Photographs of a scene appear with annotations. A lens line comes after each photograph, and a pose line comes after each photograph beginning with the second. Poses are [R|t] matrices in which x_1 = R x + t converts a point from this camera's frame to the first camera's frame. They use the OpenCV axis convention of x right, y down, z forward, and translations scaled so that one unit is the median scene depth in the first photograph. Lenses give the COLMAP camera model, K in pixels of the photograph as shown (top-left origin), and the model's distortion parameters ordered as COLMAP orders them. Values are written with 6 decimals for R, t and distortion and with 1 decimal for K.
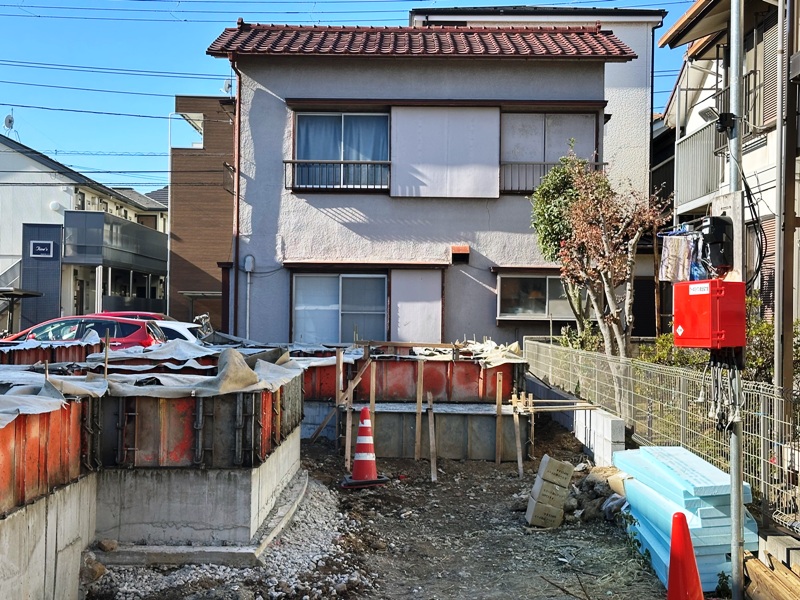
lens RADIAL K [[1181.2, 0, 397.8], [0, 1181.2, 300.5], [0, 0, 1]] dist [0.164737, 0.000000]
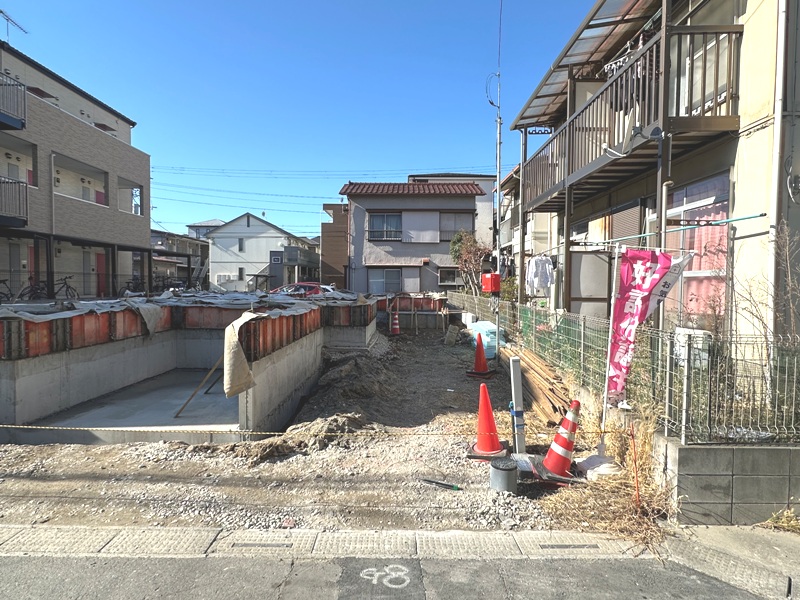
lens RADIAL K [[454.0, 0, 400.9], [0, 454.0, 297.0], [0, 0, 1]] dist [0.000344, 0.000511]
pose [[0.999982, -0.003306, -0.005104, -0.003523], [0.003519, 0.999094, 0.042412, -0.001387], [0.004959, -0.042429, 0.999087, -0.116331]]
